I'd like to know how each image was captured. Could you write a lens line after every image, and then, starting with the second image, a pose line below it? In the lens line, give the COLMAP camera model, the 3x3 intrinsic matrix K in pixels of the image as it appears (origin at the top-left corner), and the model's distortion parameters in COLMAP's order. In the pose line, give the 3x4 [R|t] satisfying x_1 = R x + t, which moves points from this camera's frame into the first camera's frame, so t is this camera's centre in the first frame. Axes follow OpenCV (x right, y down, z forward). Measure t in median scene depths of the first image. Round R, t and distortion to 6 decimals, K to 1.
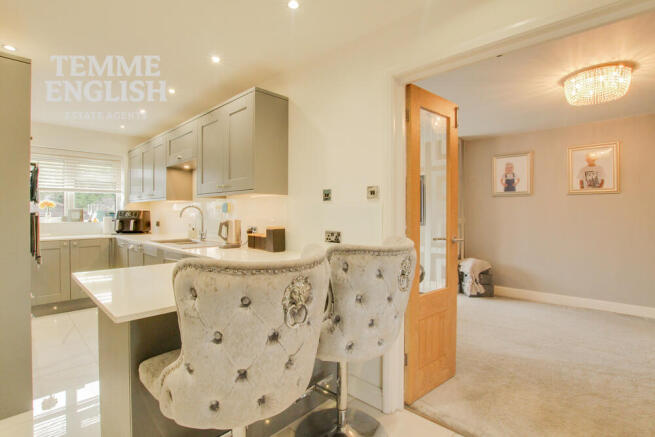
lens RADIAL K [[318.2, 0, 322.0], [0, 318.2, 217.2], [0, 0, 1]] dist [-0.006016, -0.000778]
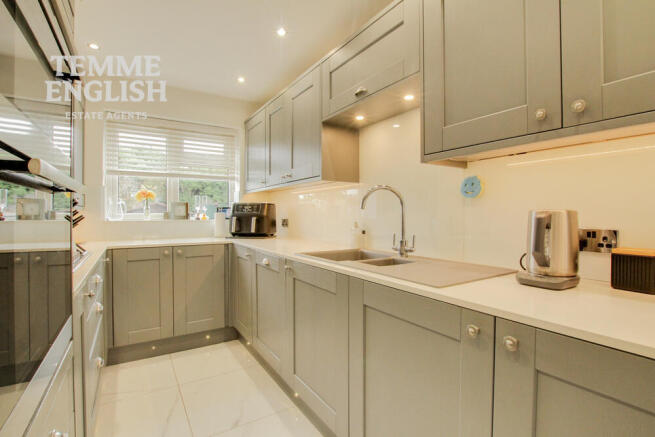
lens RADIAL K [[318.2, 0, 332.1], [0, 318.2, 217.8], [0, 0, 1]] dist [-0.006016, -0.000778]
pose [[0.976766, 0.000894, -0.214307, -0.286530], [-0.001476, 0.999996, -0.002558, 0.011696], [0.214304, 0.002815, 0.976763, 0.369795]]
